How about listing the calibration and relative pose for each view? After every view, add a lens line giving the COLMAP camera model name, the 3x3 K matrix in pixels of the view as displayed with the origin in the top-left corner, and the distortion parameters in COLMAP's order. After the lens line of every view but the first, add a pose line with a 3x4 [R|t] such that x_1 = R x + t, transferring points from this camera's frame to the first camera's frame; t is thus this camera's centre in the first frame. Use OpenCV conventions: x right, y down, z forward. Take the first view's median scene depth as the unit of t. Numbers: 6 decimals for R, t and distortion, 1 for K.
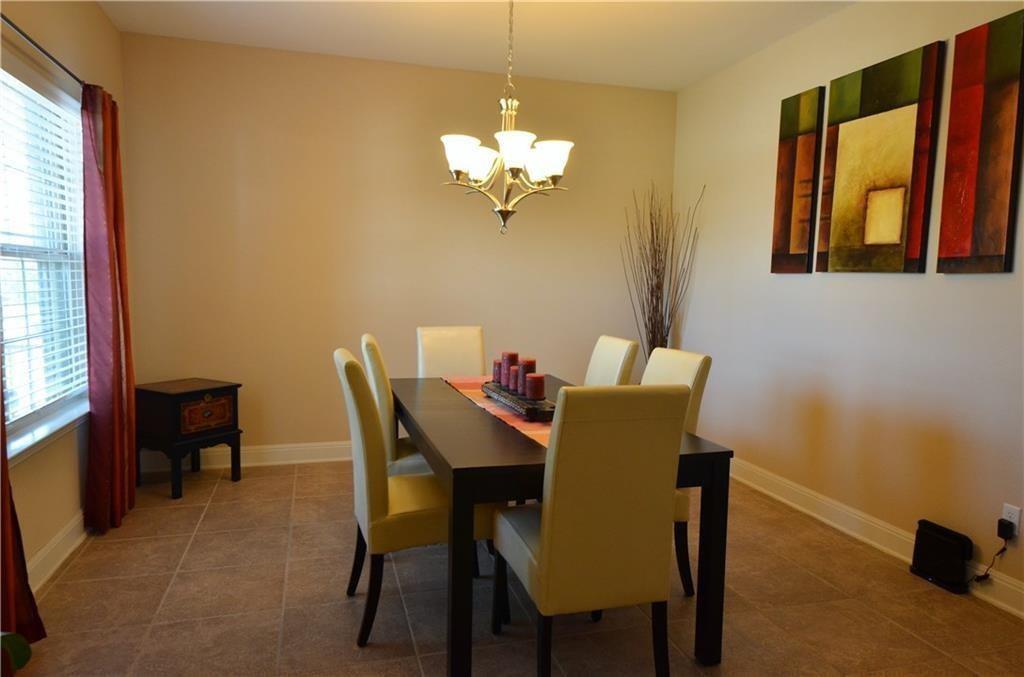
lens RADIAL K [[670.6, 0, 508.5], [0, 670.6, 346.0], [0, 0, 1]] dist [0.049919, -0.033735]
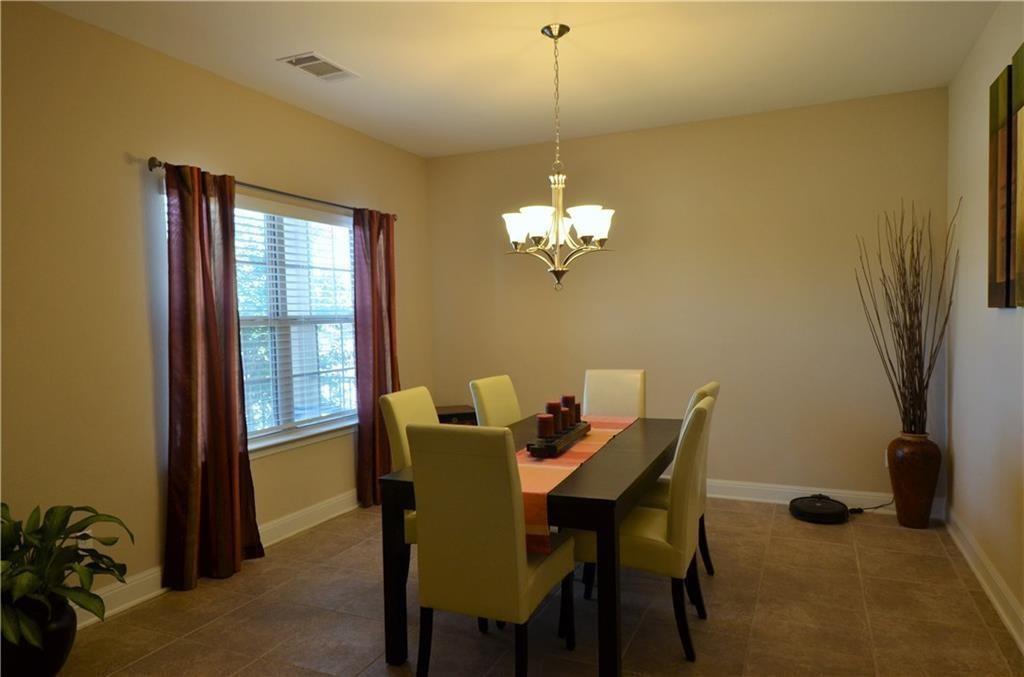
lens RADIAL K [[670.6, 0, 508.5], [0, 670.6, 346.0], [0, 0, 1]] dist [0.049919, -0.033735]
pose [[0.764547, -0.003748, -0.644557, 0.665034], [-0.028554, 0.998804, -0.039678, -0.025926], [0.643935, 0.048740, 0.763526, 0.083597]]
